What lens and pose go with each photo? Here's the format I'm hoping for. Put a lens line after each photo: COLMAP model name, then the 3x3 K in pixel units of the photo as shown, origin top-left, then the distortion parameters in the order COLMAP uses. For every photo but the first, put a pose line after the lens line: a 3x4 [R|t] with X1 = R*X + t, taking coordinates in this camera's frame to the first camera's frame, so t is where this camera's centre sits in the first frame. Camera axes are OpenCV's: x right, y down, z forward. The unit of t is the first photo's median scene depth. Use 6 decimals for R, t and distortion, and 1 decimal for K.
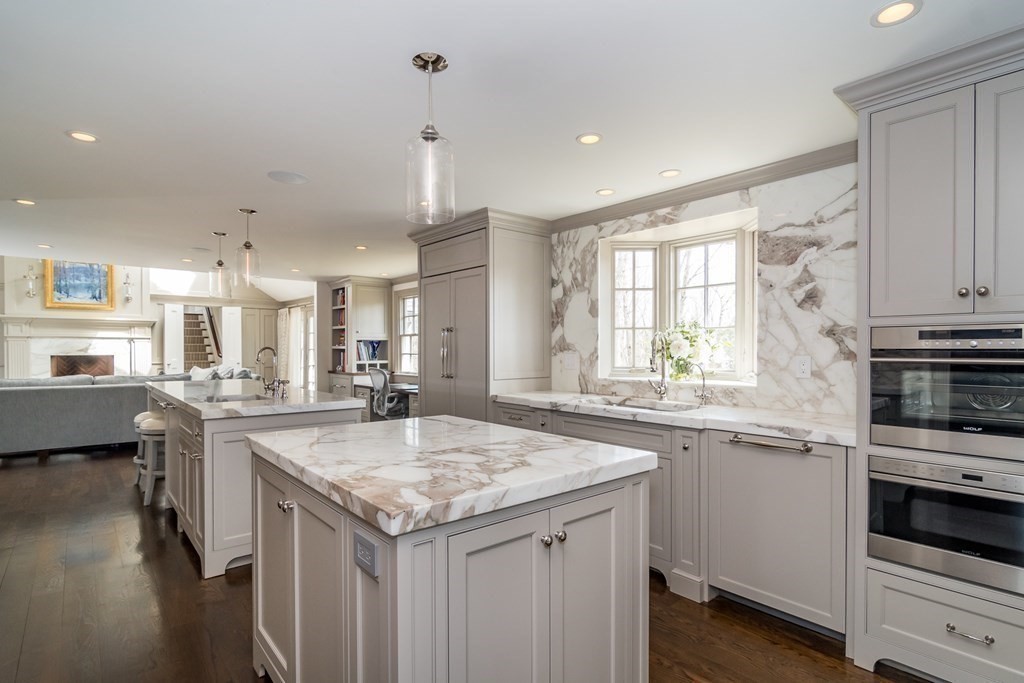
lens RADIAL K [[511.1, 0, 507.7], [0, 511.1, 354.3], [0, 0, 1]] dist [-0.002720, -0.000647]
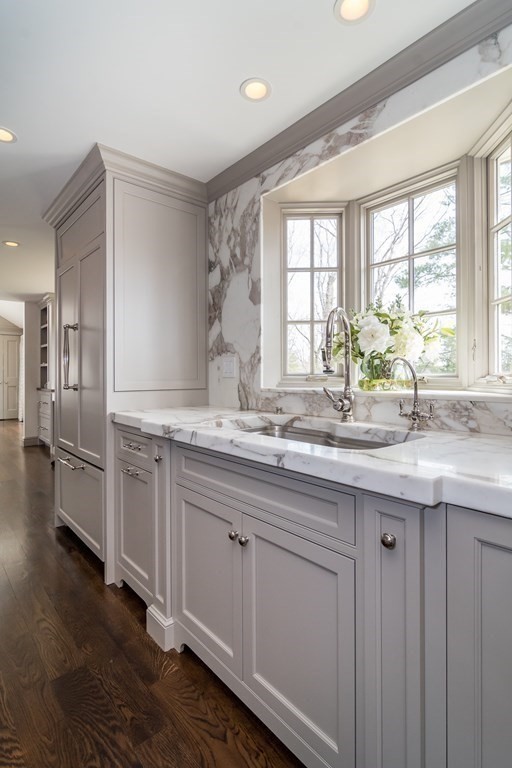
lens RADIAL K [[383.3, 0, 250.3], [0, 383.3, 374.5], [0, 0, 1]] dist [-0.002720, -0.000647]
pose [[0.999952, -0.001431, 0.009699, 0.157910], [0.001559, 0.999912, -0.013186, 0.033974], [-0.009679, 0.013201, 0.999866, 0.465154]]
